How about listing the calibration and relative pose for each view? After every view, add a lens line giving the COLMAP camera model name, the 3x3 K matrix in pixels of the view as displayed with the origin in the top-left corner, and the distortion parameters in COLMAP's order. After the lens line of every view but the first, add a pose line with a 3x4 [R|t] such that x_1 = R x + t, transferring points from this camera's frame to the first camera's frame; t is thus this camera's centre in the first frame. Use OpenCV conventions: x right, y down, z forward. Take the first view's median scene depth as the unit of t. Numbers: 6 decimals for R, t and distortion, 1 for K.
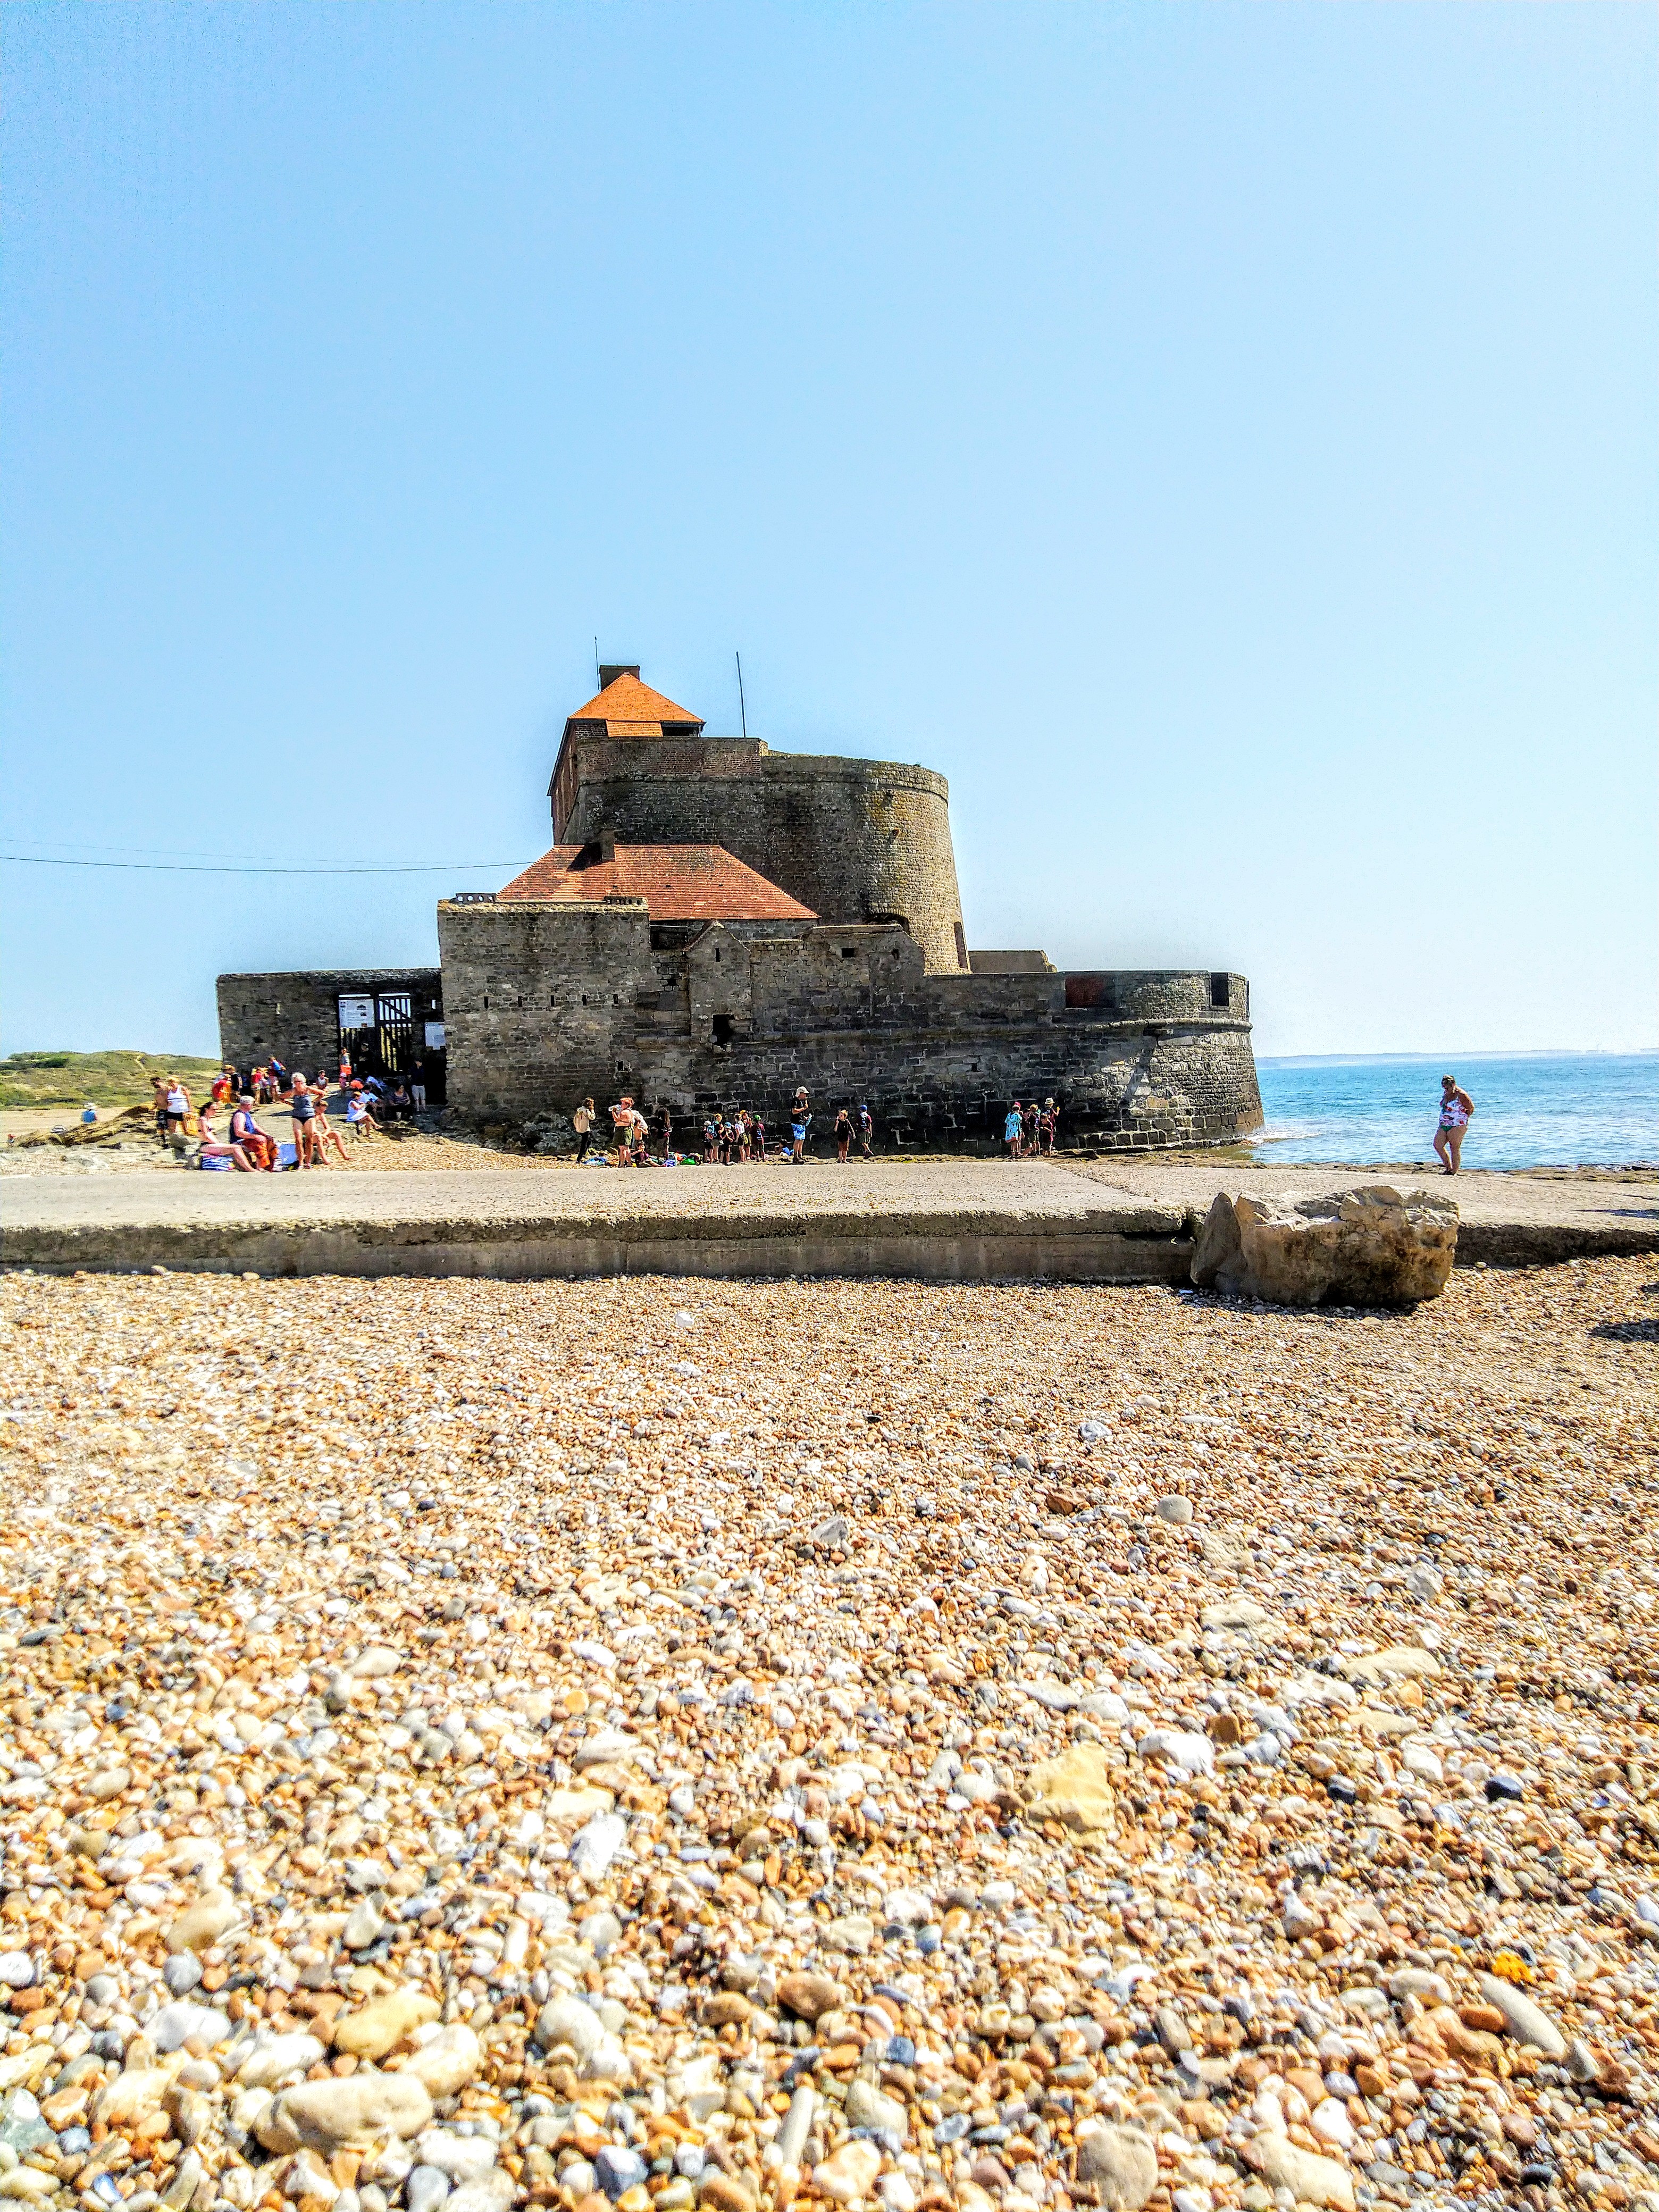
lens RADIAL K [[1525.4, 0, 819.2], [0, 1525.4, 1102.2], [0, 0, 1]] dist [-0.005536, -0.000518]
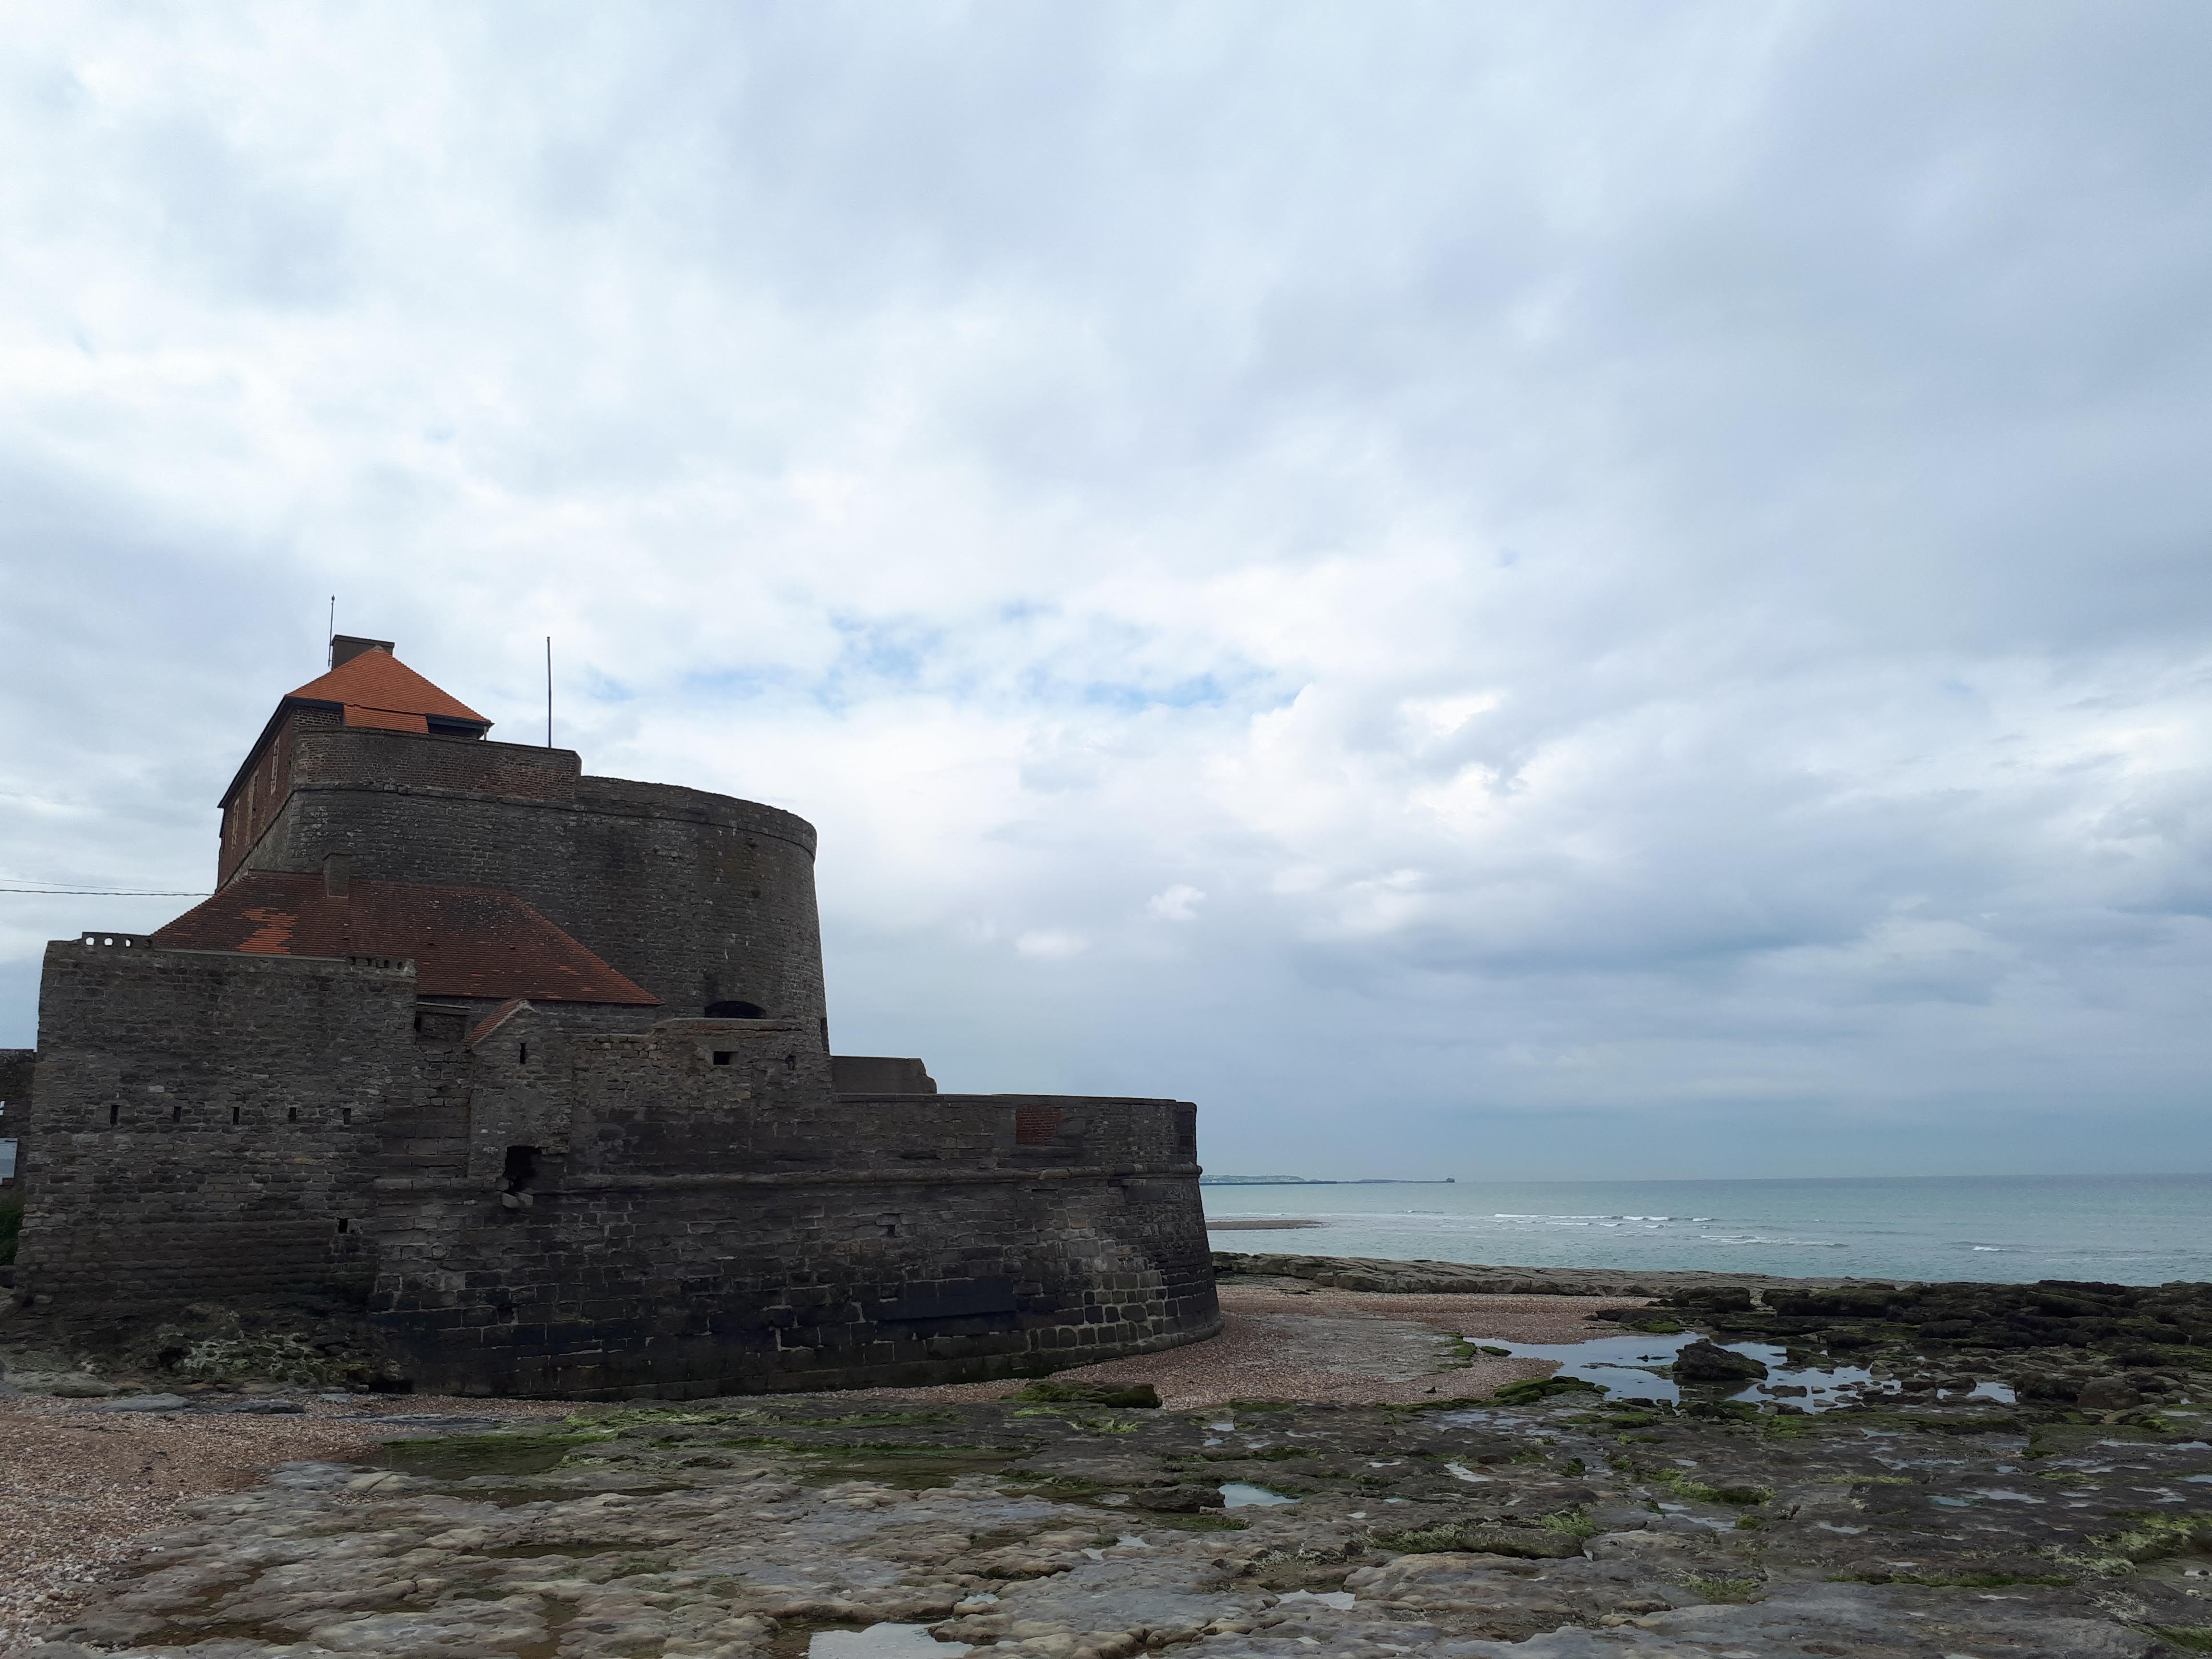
lens RADIAL K [[1703.4, 0, 1127.5], [0, 1703.4, 830.1], [0, 0, 1]] dist [-0.001851, -0.023571]
pose [[0.938917, 0.089169, 0.332390, -0.072156], [-0.011706, 0.973565, -0.228108, -0.025690], [-0.343944, 0.210284, 0.915141, 0.220770]]
